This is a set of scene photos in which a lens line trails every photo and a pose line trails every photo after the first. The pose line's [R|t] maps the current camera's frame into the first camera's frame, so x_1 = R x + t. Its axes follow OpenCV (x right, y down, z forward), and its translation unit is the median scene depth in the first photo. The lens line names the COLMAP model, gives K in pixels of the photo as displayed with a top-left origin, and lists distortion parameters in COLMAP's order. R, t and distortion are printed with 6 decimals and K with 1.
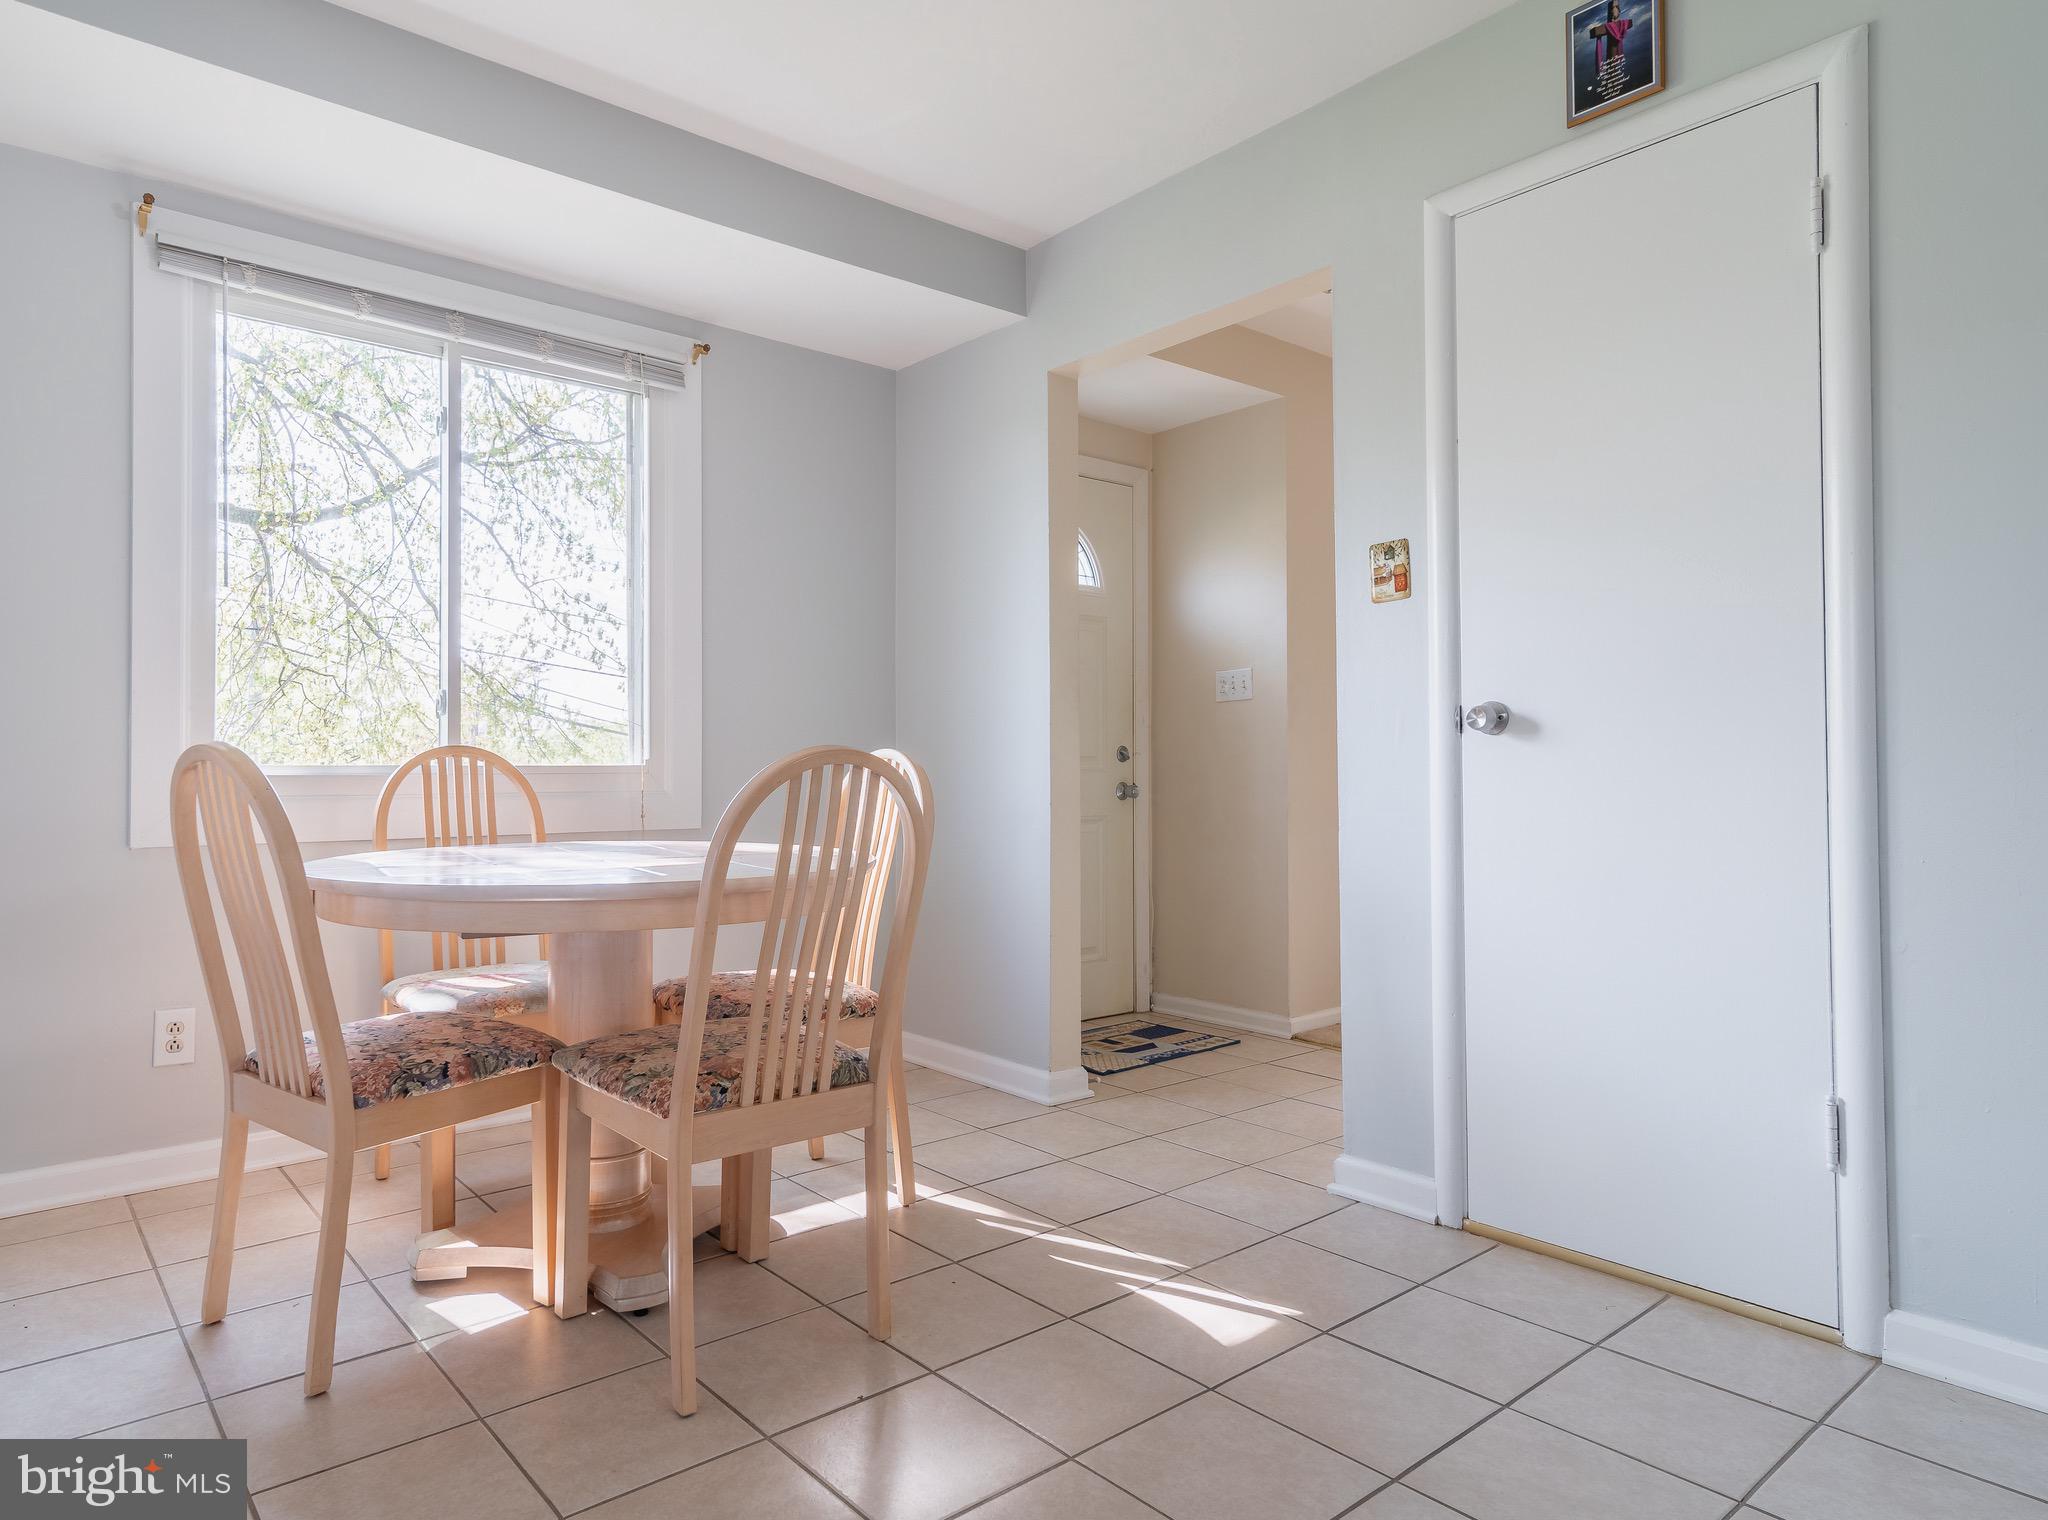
lens RADIAL K [[1192.5, 0, 908.3], [0, 1192.5, 755.5], [0, 0, 1]] dist [0.023910, -0.017158]
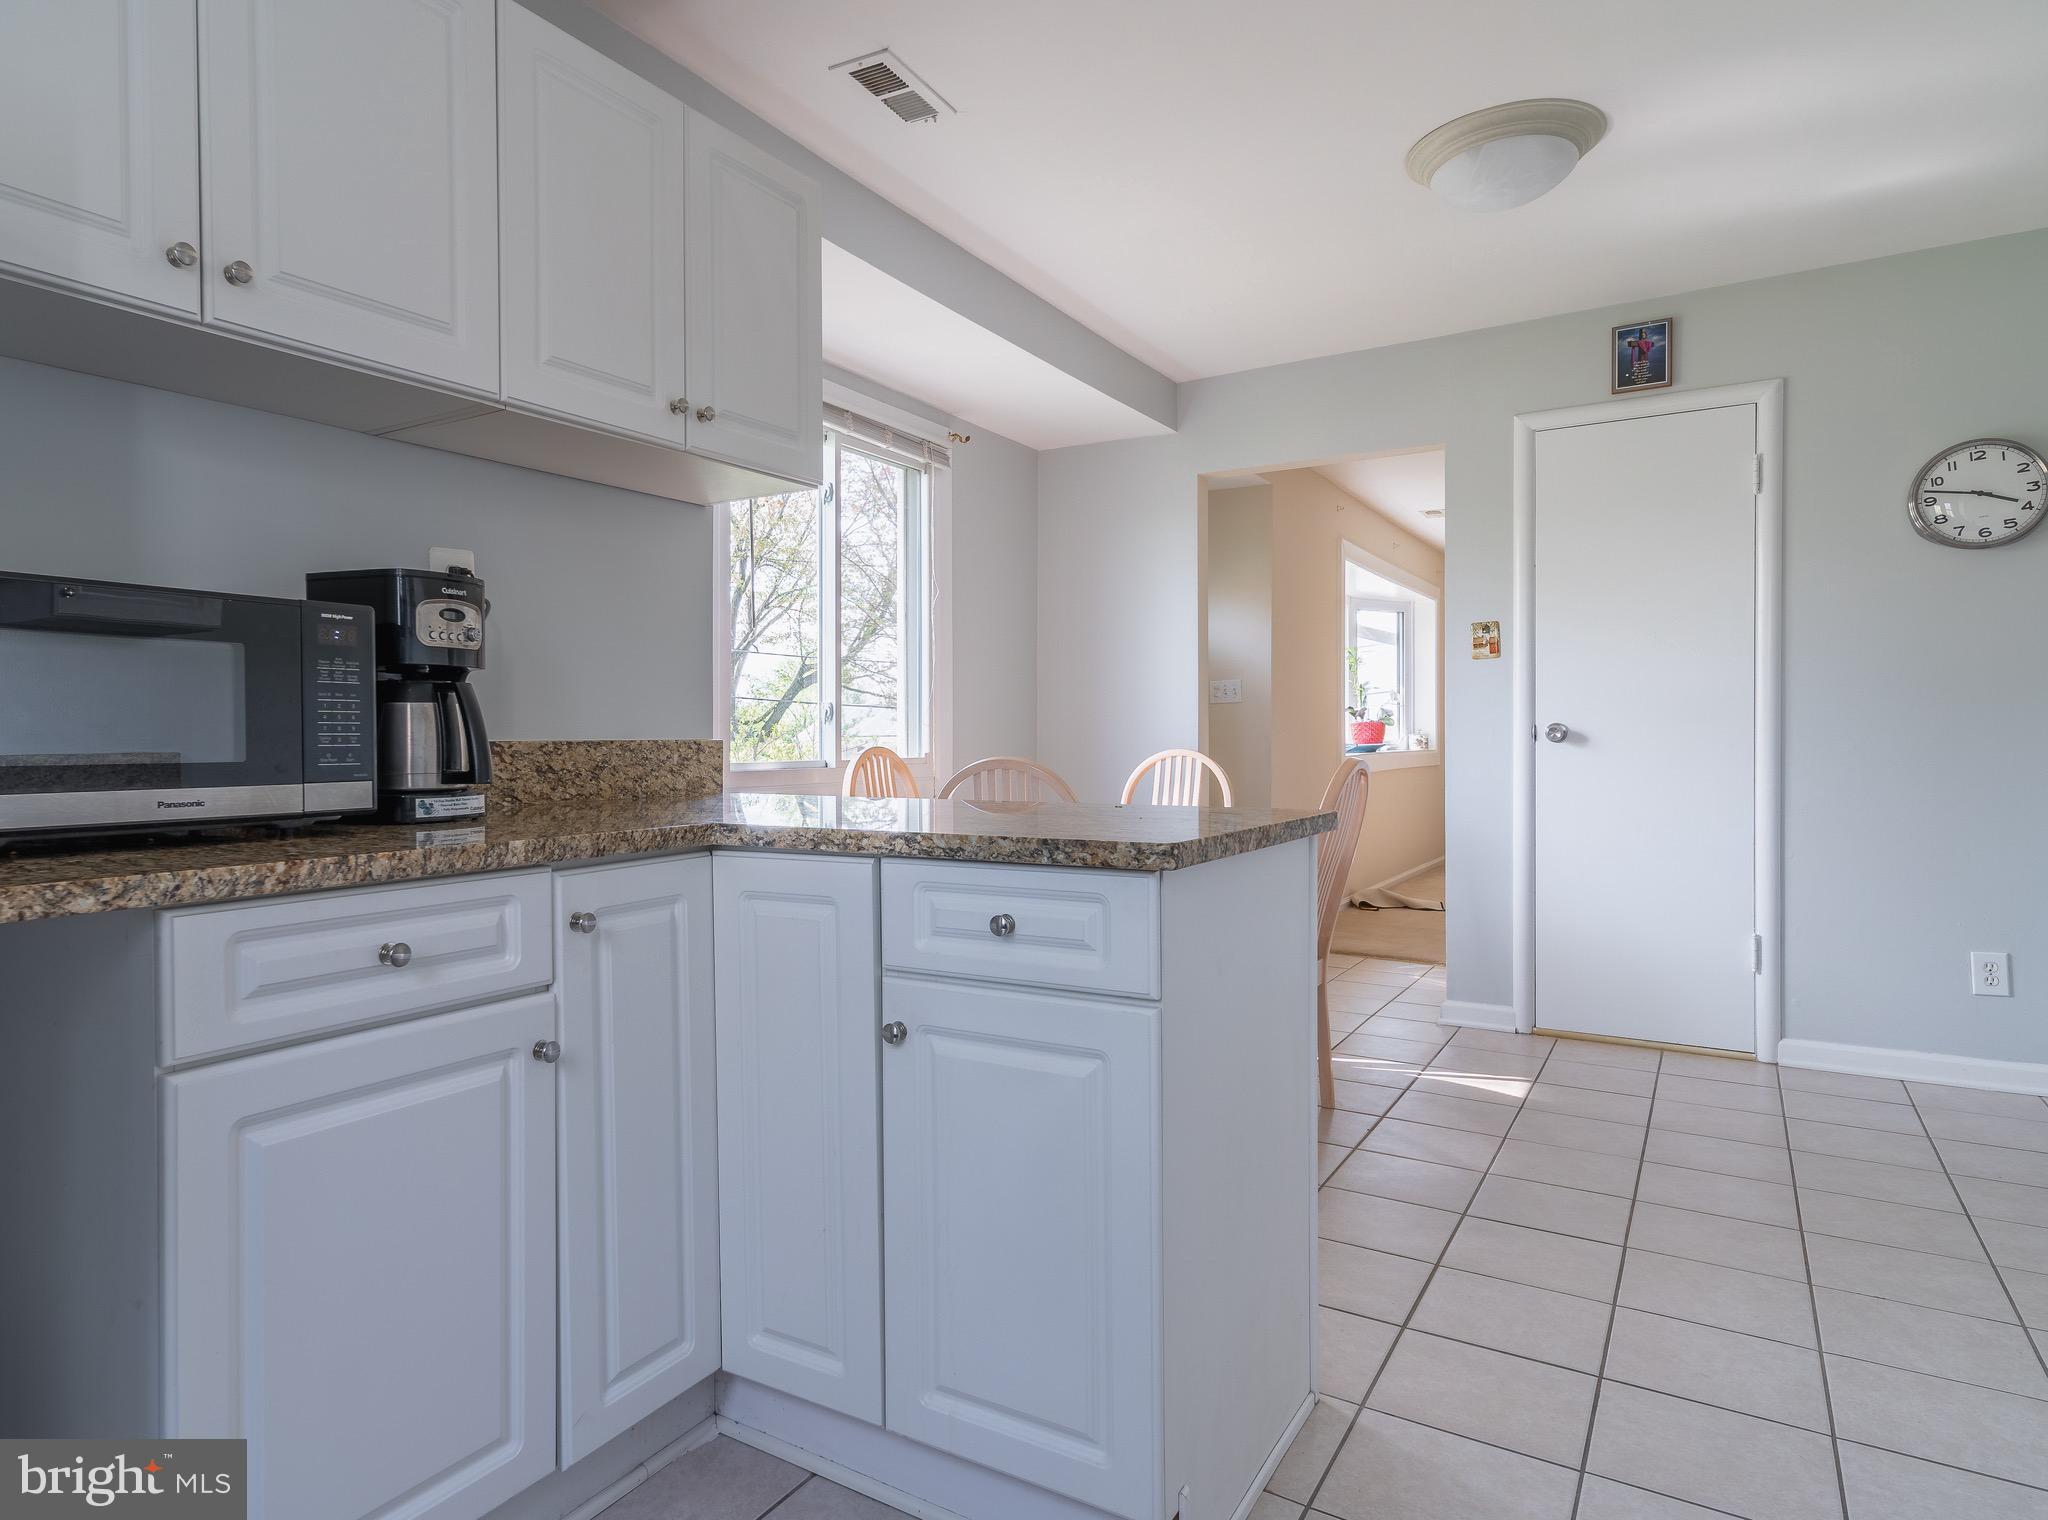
lens RADIAL K [[1192.5, 0, 908.3], [0, 1192.5, 755.5], [0, 0, 1]] dist [0.023910, -0.017158]
pose [[0.949873, -0.006037, 0.312577, -0.938334], [-0.003193, 0.999574, 0.029006, -0.046687], [-0.312619, -0.028550, 0.949450, -0.335491]]
